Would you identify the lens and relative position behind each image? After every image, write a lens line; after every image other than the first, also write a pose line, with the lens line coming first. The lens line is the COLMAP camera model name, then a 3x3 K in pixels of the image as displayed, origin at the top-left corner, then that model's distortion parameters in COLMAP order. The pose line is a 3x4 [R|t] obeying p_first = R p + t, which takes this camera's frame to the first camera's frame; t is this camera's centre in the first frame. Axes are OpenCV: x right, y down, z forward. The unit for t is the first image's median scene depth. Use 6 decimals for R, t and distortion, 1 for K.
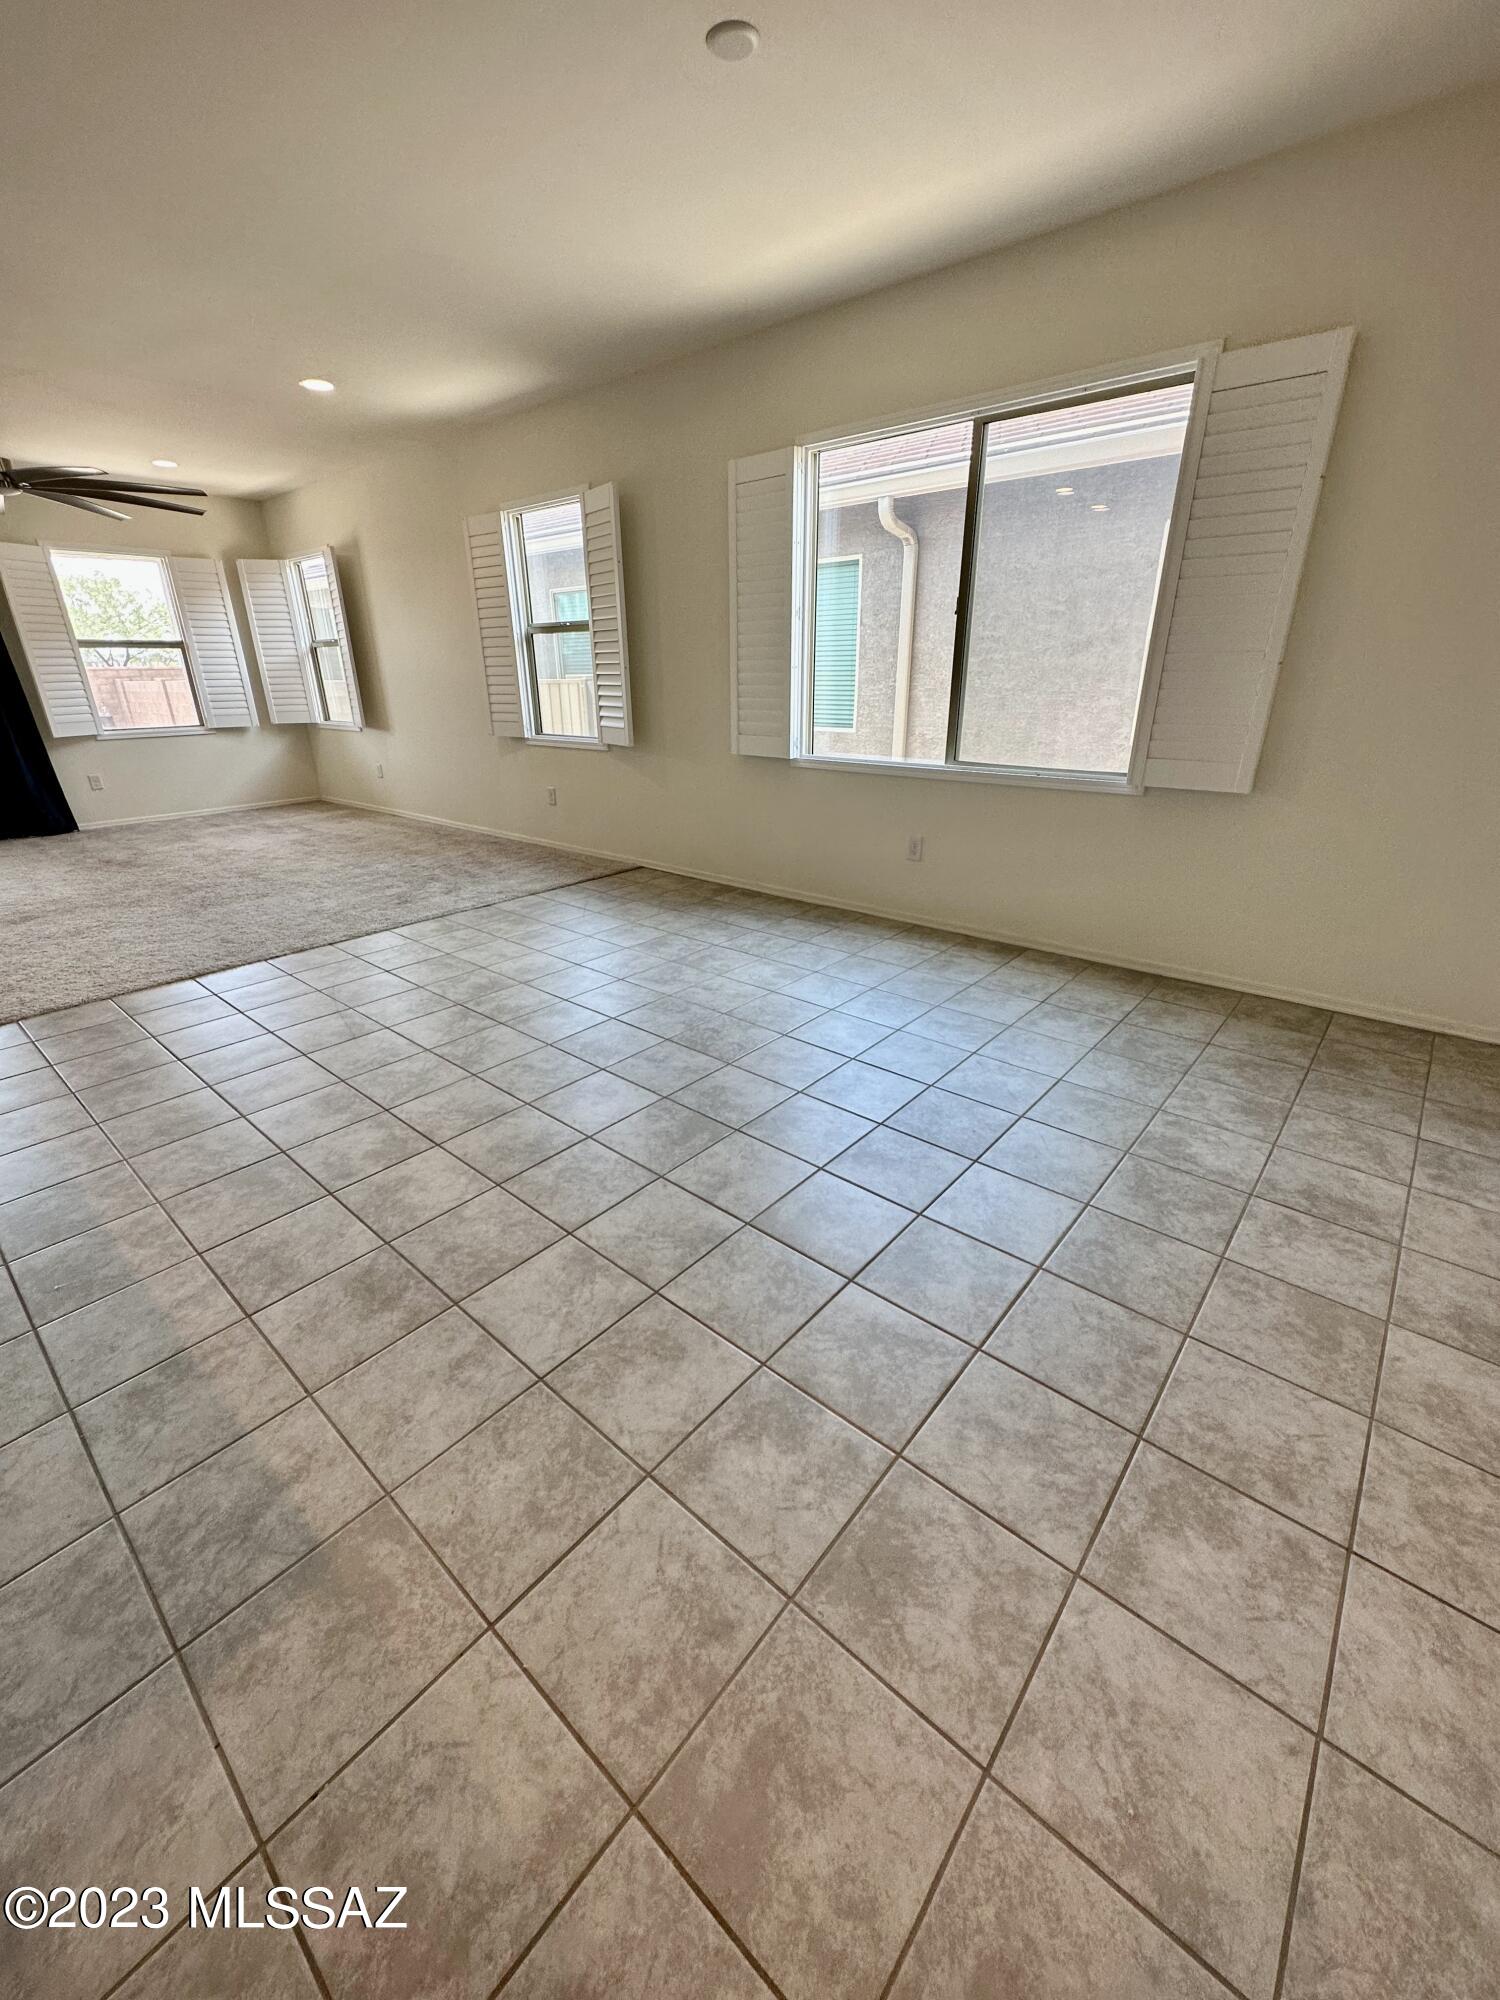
lens RADIAL K [[795.2, 0, 747.6], [0, 795.2, 1003.2], [0, 0, 1]] dist [-0.002869, -0.000009]
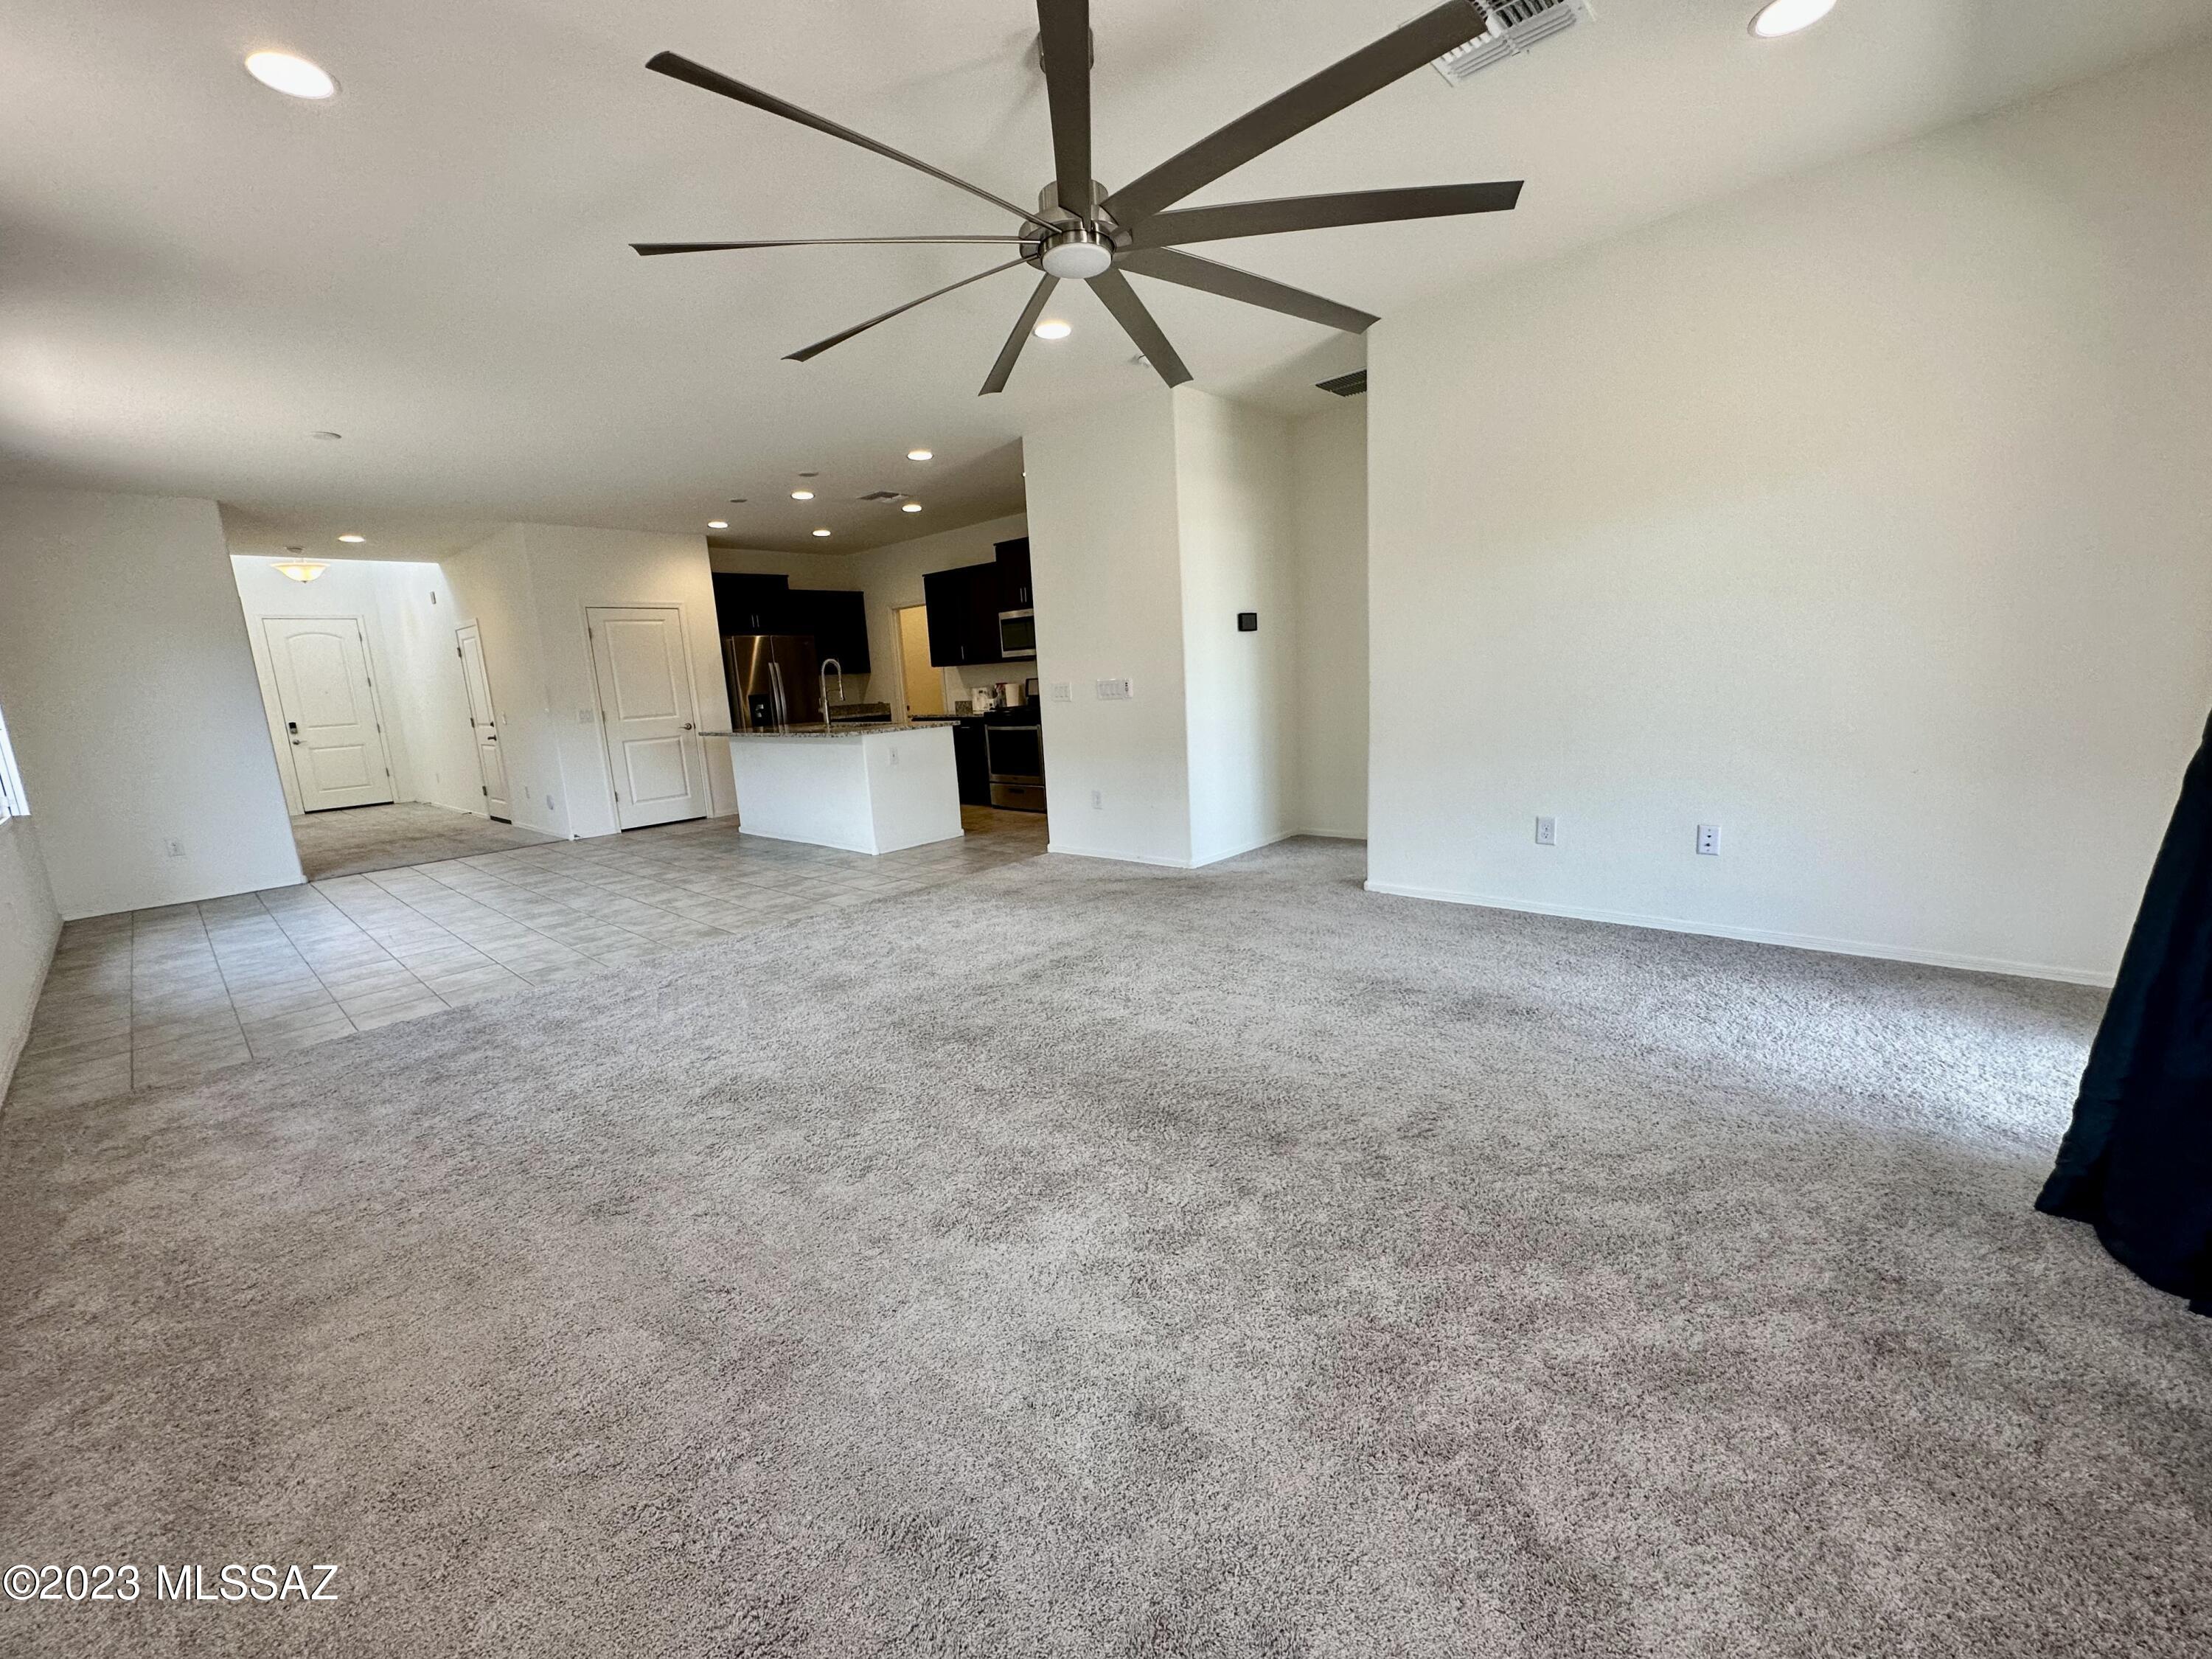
lens RADIAL K [[887.0, 0, 1095.9], [0, 887.0, 838.8], [0, 0, 1]] dist [-0.000236, 0.000122]
pose [[-0.997046, 0.057896, 0.050477, -1.522881], [0.076143, 0.831420, 0.550403, -1.032234], [-0.010102, 0.552620, -0.833372, 2.514985]]
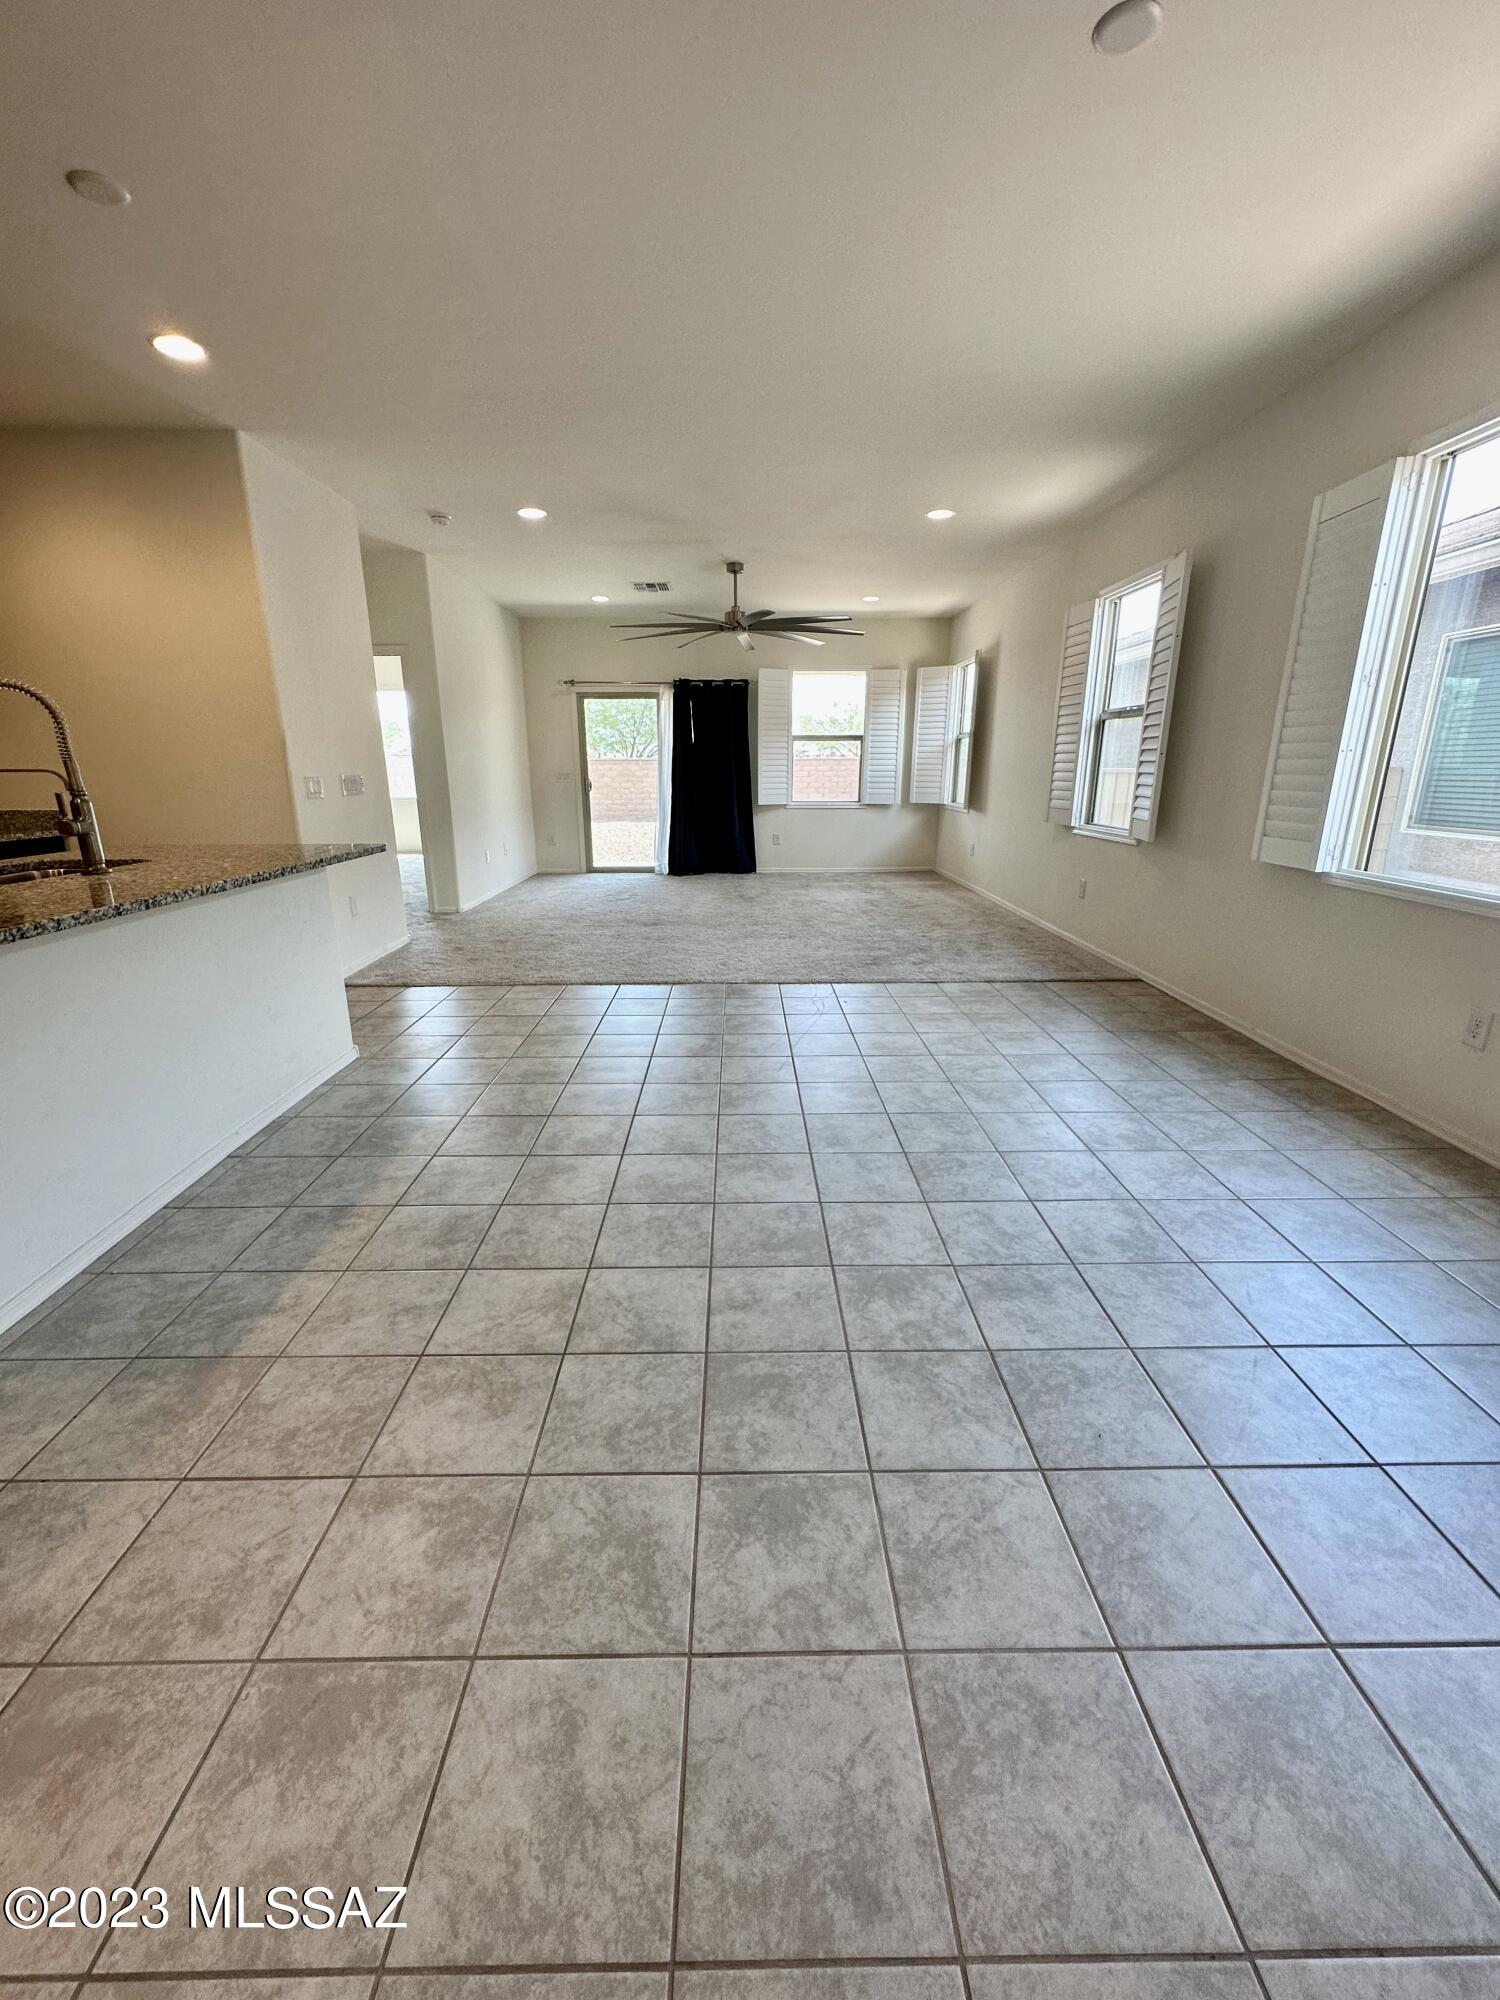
lens RADIAL K [[798.6, 0, 750.0], [0, 798.6, 1000.0], [0, 0, 1]] dist [-0.001264, 0.000584]
pose [[0.662984, 0.218876, -0.715923, 0.392274], [-0.295019, 0.955305, 0.018859, -0.084441], [0.688053, 0.198708, 0.697924, 0.234437]]
